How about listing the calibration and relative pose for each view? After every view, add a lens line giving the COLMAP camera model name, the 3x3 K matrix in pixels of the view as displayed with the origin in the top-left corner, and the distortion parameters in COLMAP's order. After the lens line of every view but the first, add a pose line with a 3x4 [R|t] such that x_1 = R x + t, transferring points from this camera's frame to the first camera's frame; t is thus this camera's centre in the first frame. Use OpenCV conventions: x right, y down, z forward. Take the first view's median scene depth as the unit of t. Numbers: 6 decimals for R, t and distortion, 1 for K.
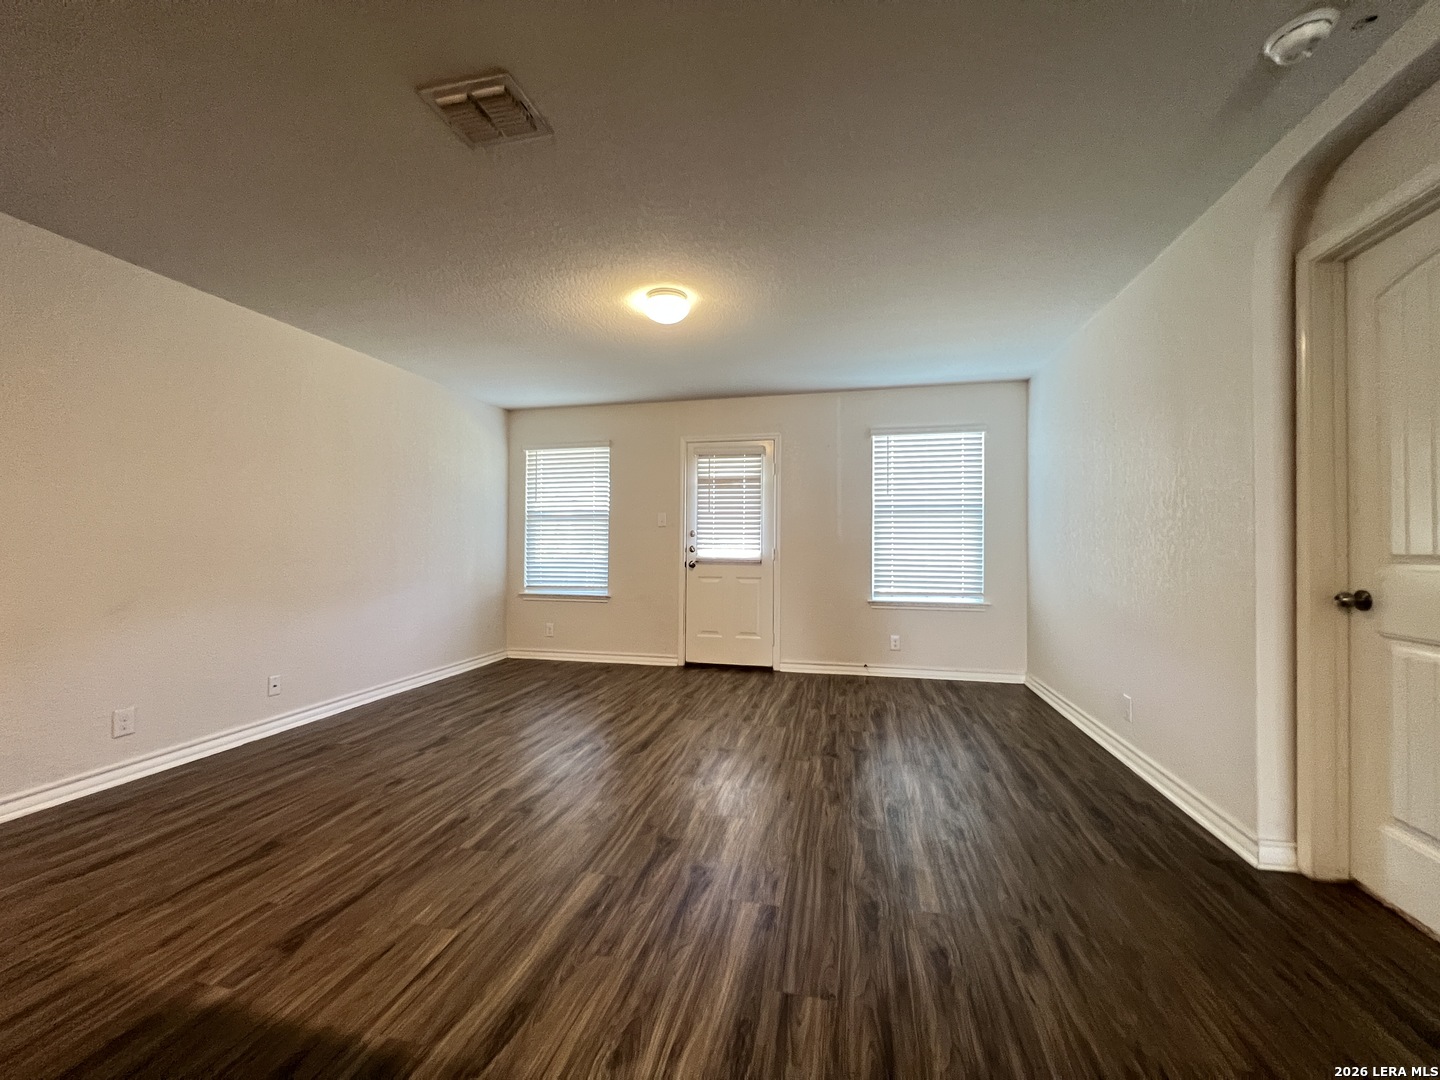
lens RADIAL K [[573.2, 0, 720.0], [0, 573.2, 540.0], [0, 0, 1]] dist [-0.008591, -0.000084]
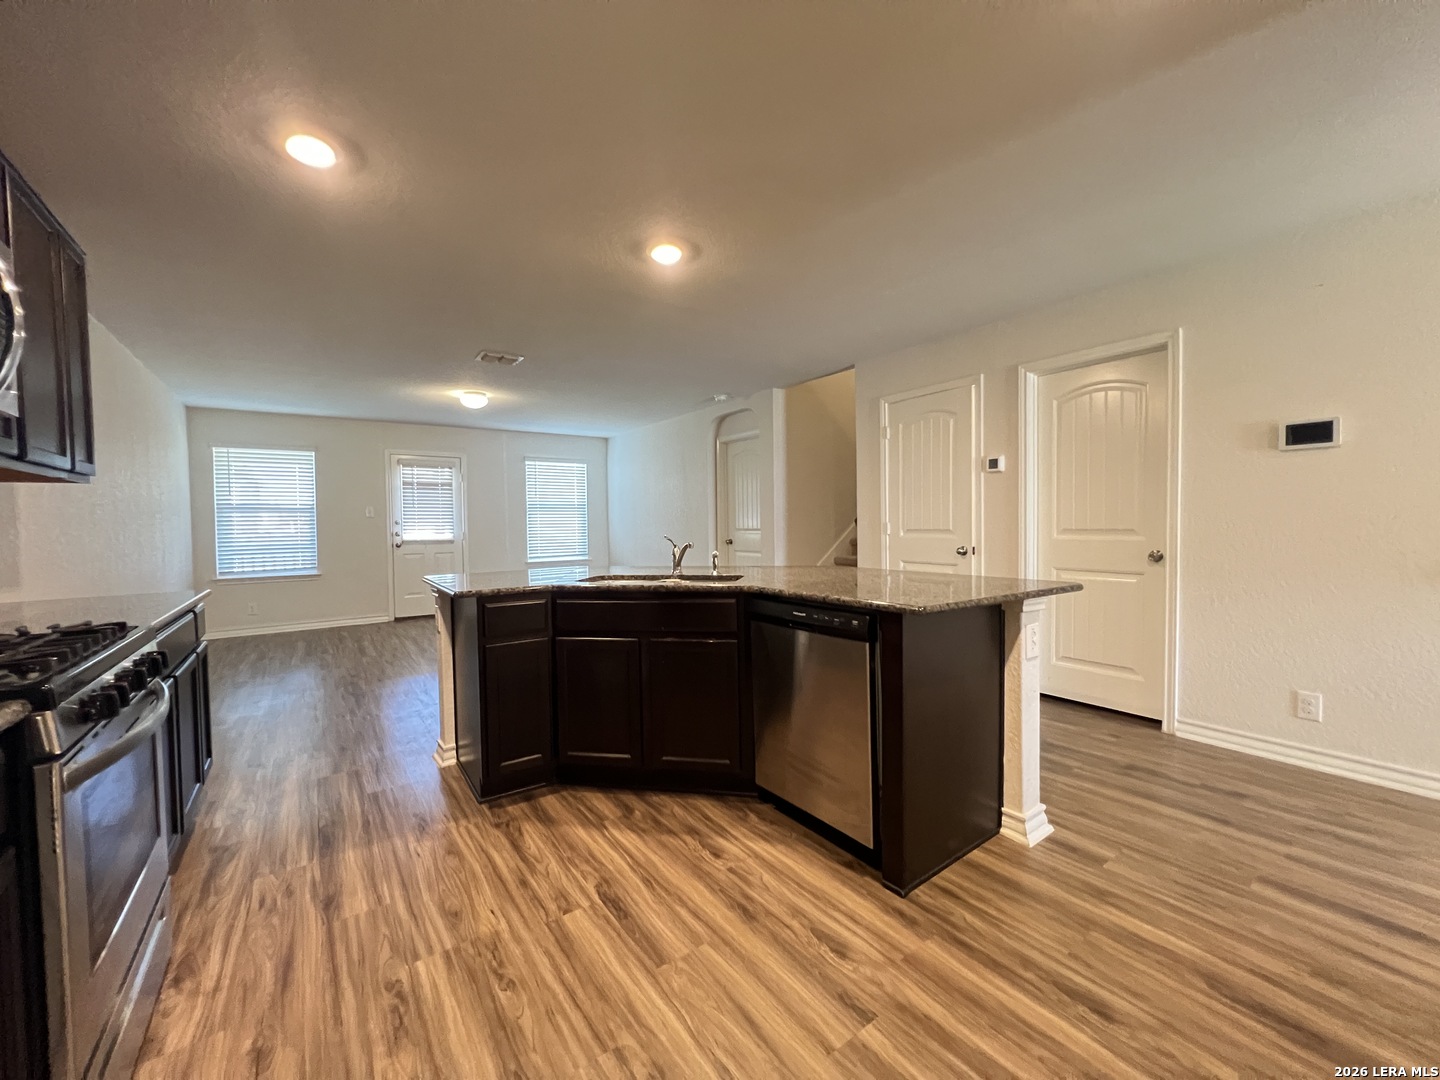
lens RADIAL K [[573.2, 0, 720.0], [0, 573.2, 540.0], [0, 0, 1]] dist [-0.008591, -0.000084]
pose [[0.667025, -0.036812, 0.744125, -0.555151], [0.006006, 0.999012, 0.044037, -0.025144], [-0.745011, -0.024905, 0.666587, -0.473035]]
